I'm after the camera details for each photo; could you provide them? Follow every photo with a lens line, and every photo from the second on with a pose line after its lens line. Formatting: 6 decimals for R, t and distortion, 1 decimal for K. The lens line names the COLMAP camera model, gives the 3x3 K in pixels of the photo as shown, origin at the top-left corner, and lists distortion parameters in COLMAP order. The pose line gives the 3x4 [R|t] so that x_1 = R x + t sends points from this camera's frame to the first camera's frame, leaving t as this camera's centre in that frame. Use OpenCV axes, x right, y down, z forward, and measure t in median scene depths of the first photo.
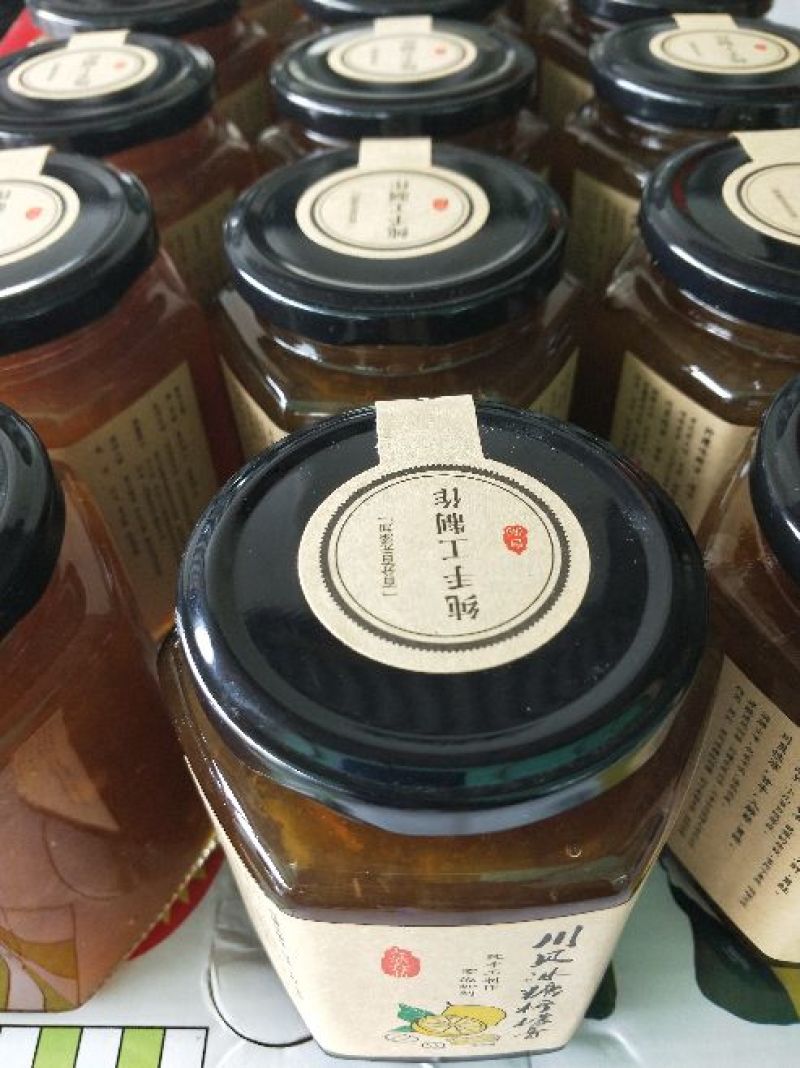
lens RADIAL K [[965.0, 0, 400.0], [0, 965.0, 534.0], [0, 0, 1]] dist [-0.016505, -0.028893]
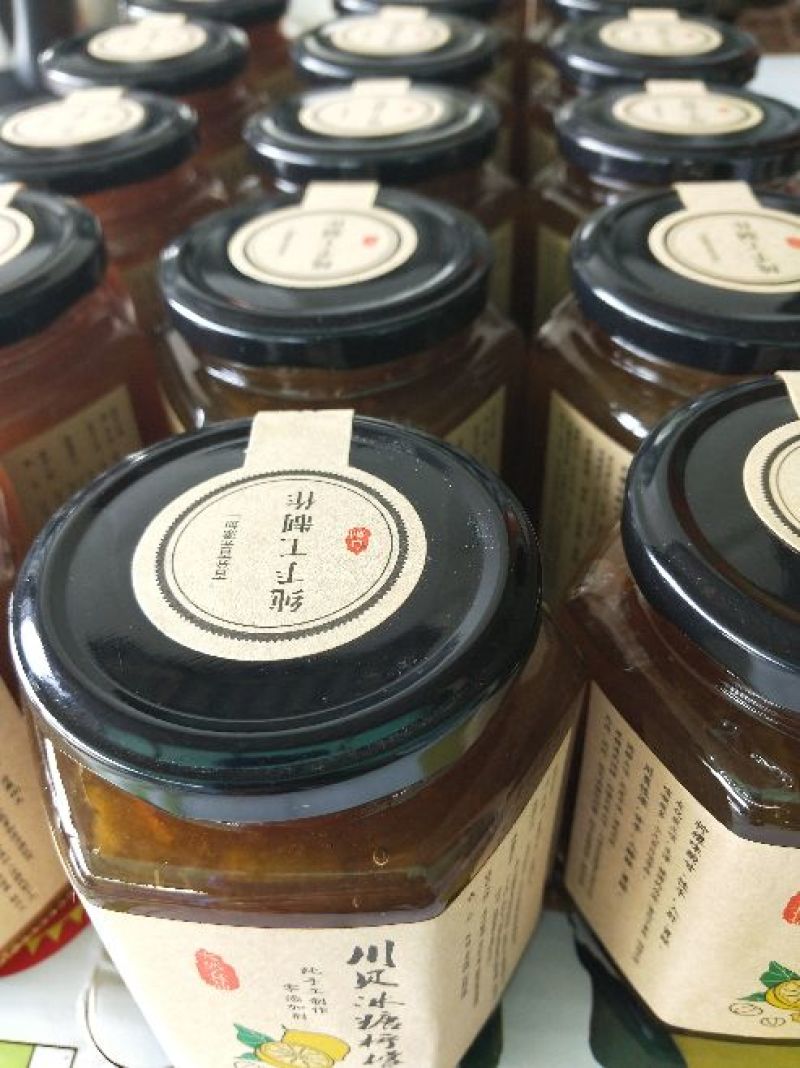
lens RADIAL K [[965.0, 0, 400.0], [0, 965.0, 534.0], [0, 0, 1]] dist [-0.016505, -0.028893]
pose [[0.996639, 0.046247, -0.067619, 0.189551], [-0.051988, 0.994958, -0.085762, 0.066906], [0.063312, 0.088989, 0.994018, 0.008093]]
